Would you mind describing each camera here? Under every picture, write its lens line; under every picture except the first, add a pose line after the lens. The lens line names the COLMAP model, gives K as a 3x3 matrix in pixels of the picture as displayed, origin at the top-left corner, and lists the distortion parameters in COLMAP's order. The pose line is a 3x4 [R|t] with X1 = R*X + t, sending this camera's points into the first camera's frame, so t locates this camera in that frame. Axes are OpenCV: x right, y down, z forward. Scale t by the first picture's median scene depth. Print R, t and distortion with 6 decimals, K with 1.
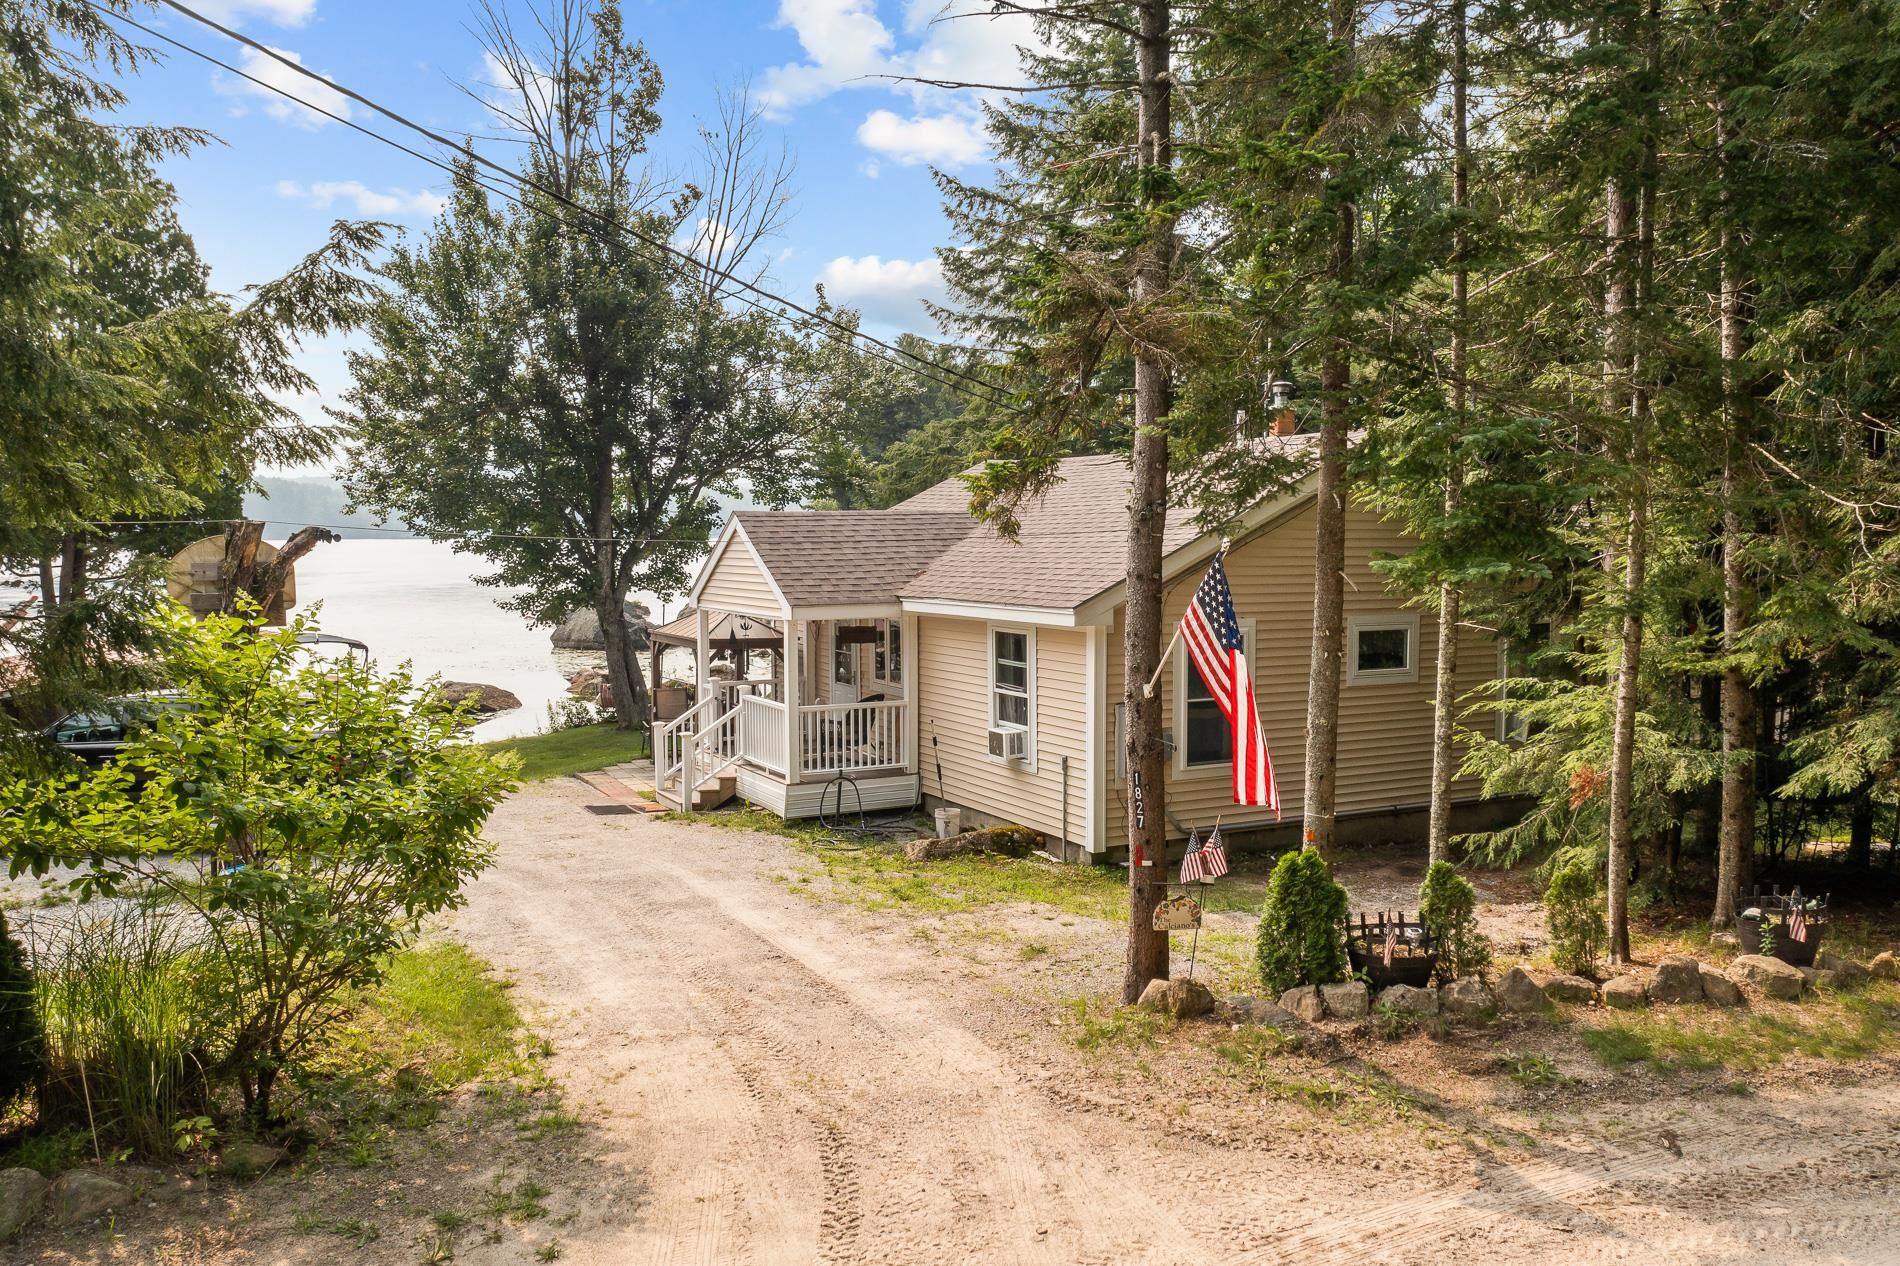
lens RADIAL K [[1530.3, 0, 981.0], [0, 1530.3, 637.9], [0, 0, 1]] dist [-0.016864, 0.000257]
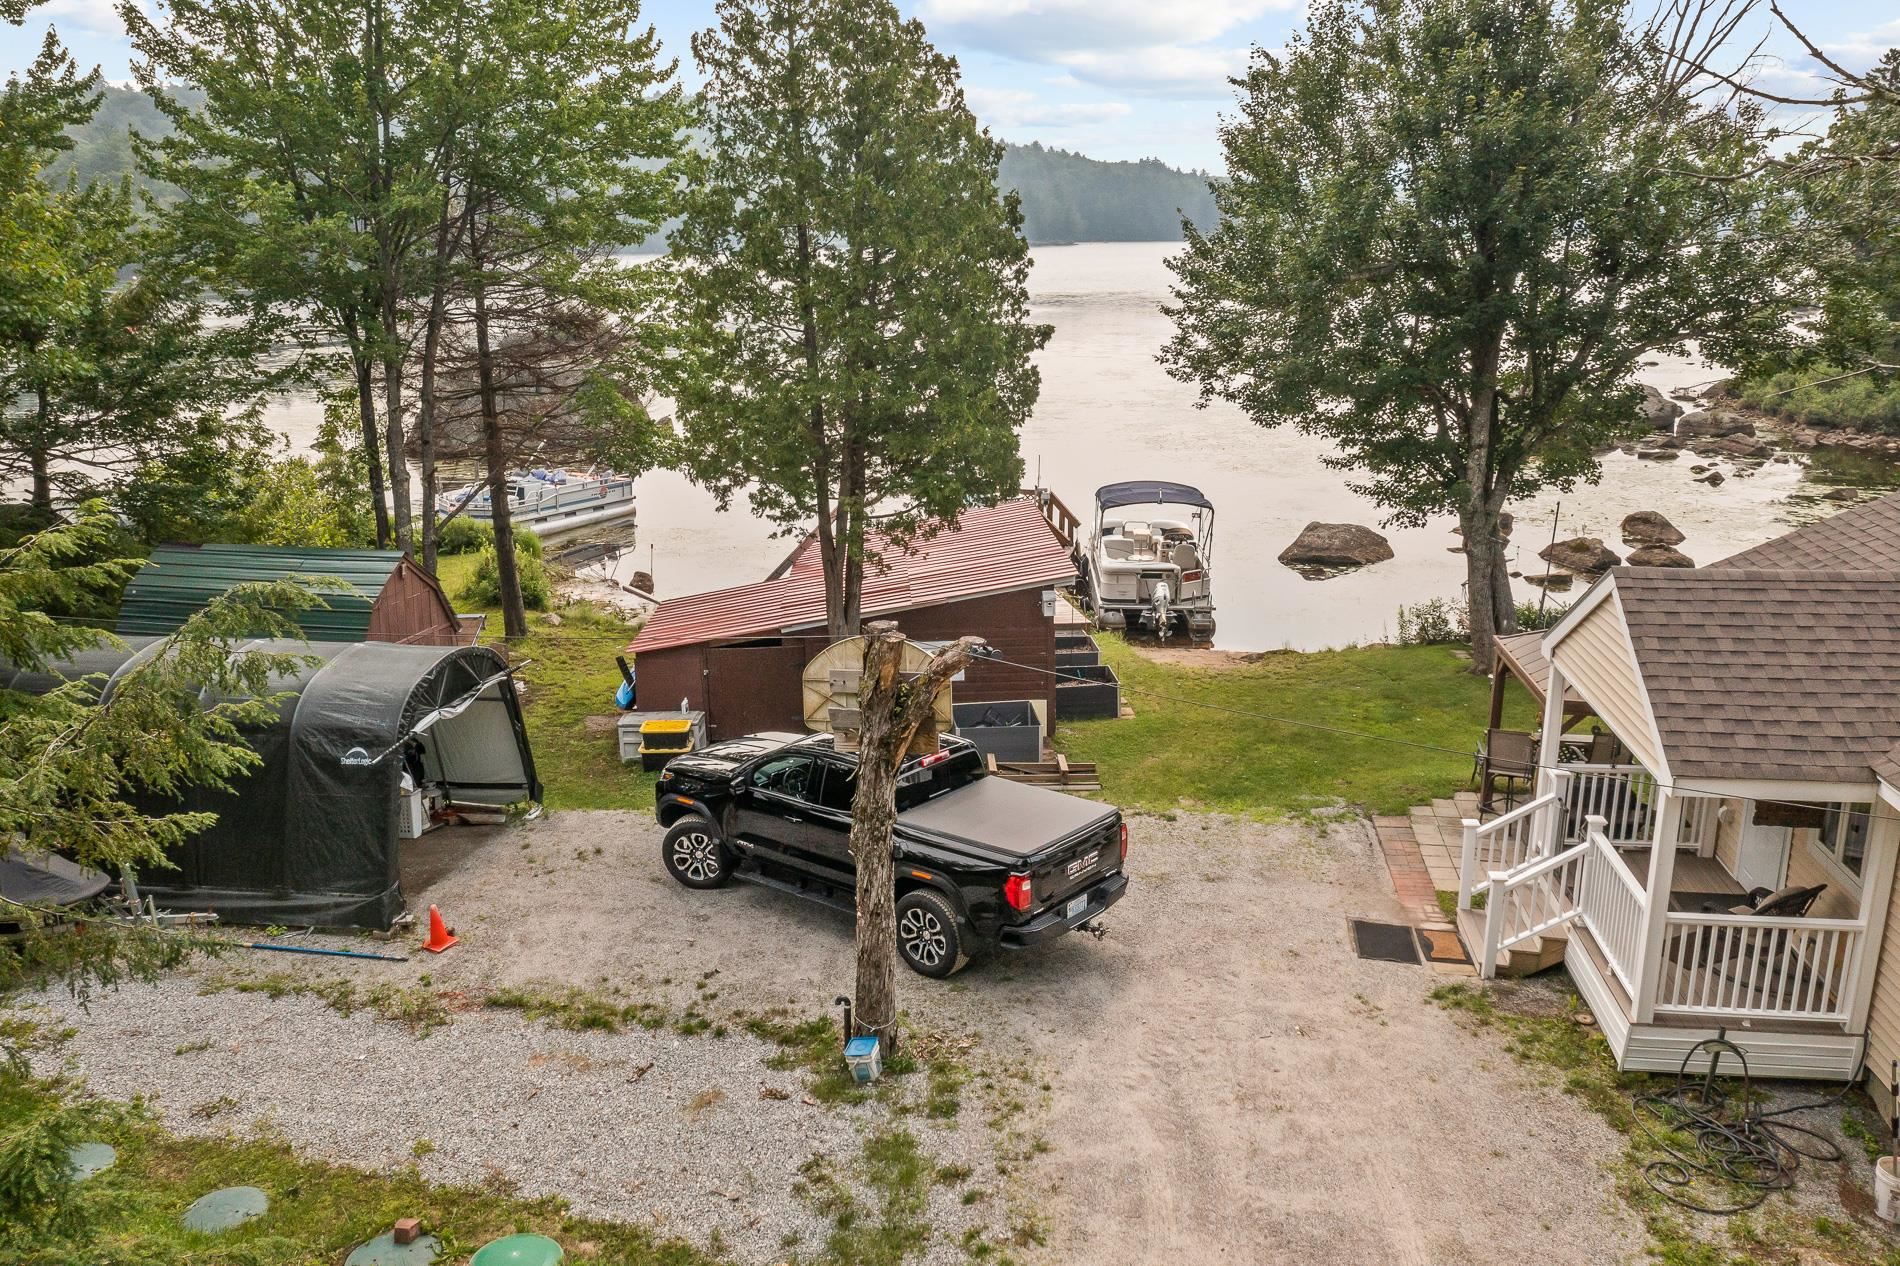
lens RADIAL K [[1530.3, 0, 954.4], [0, 1530.3, 635.8], [0, 0, 1]] dist [-0.016864, 0.000257]
pose [[0.815805, 0.151129, -0.558232, -0.022355], [-0.038565, 0.977319, 0.208229, -0.177915], [0.577041, -0.148346, 0.803130, 0.310416]]
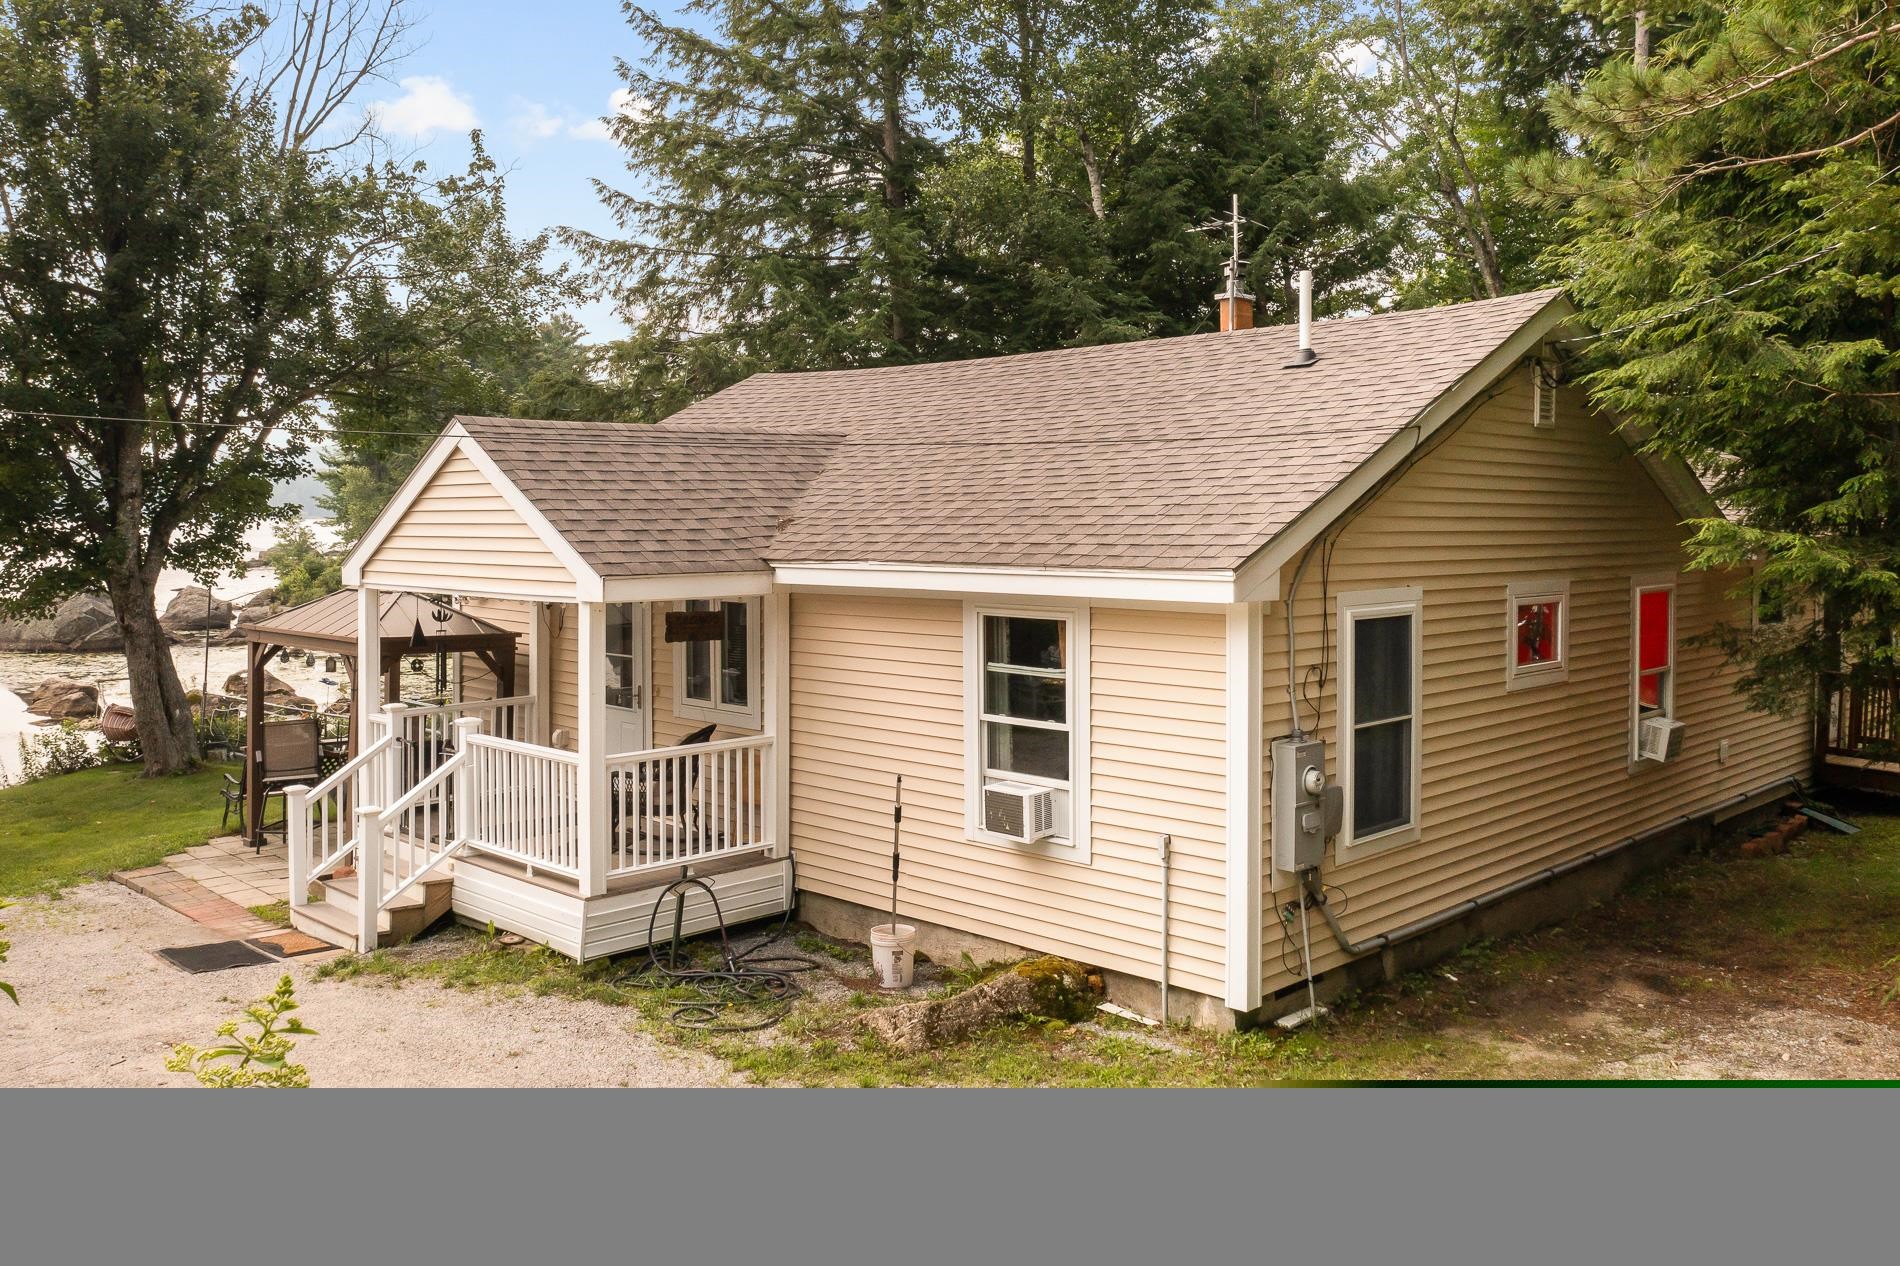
lens RADIAL K [[1530.3, 0, 959.4], [0, 1530.3, 528.1], [0, 0, 1]] dist [-0.016864, 0.000257]
pose [[0.953206, -0.000394, 0.302322, -0.153744], [0.019056, 0.998089, -0.058784, -0.002983], [-0.301721, 0.061794, 0.951392, 0.394599]]
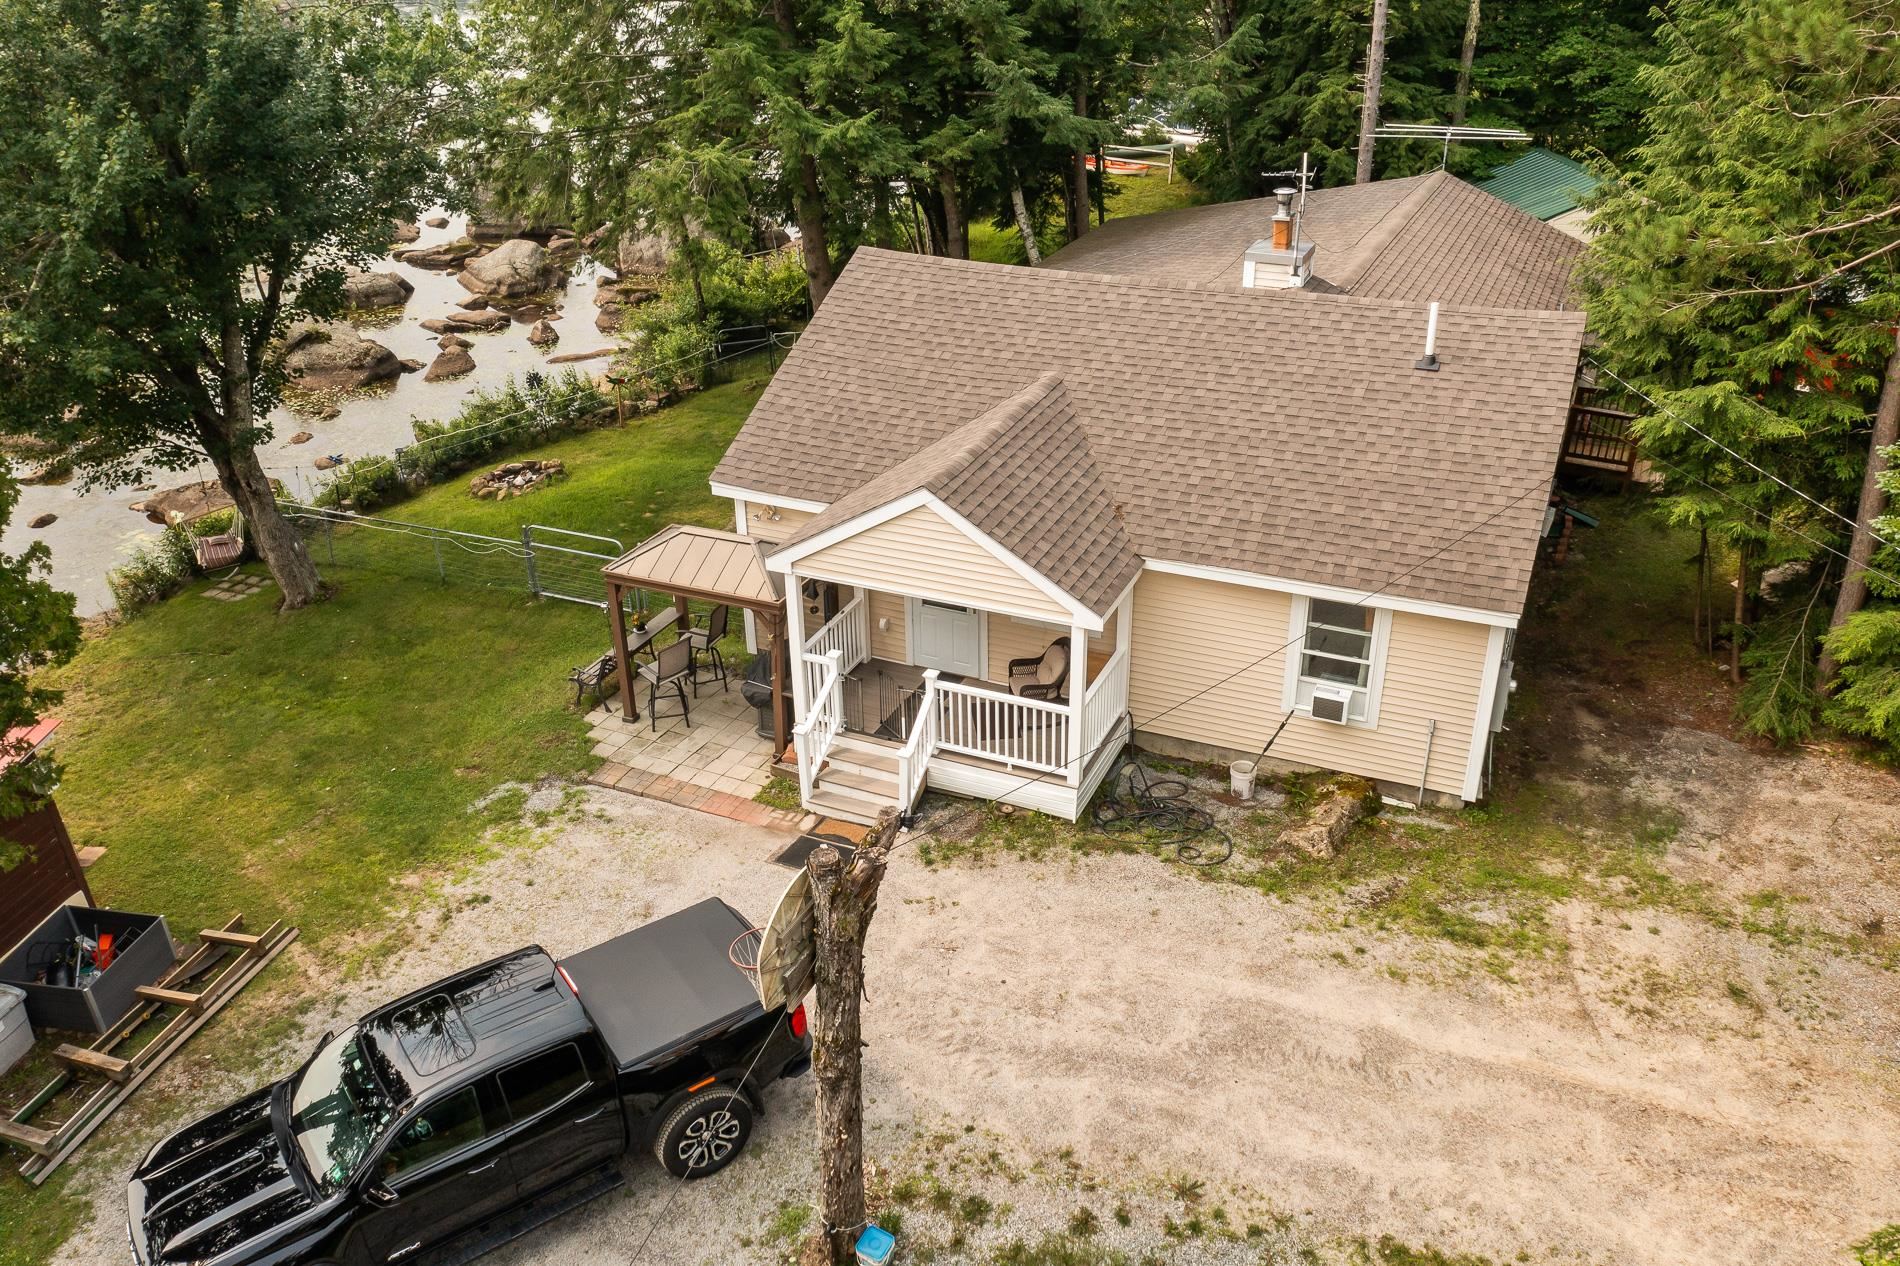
lens RADIAL K [[1530.3, 0, 957.2], [0, 1530.3, 628.7], [0, 0, 1]] dist [-0.016864, 0.000257]
pose [[0.781337, -0.295669, 0.549629, -0.609810], [0.051931, 0.908407, 0.414848, -0.346246], [-0.621945, -0.295594, 0.725127, 0.383846]]
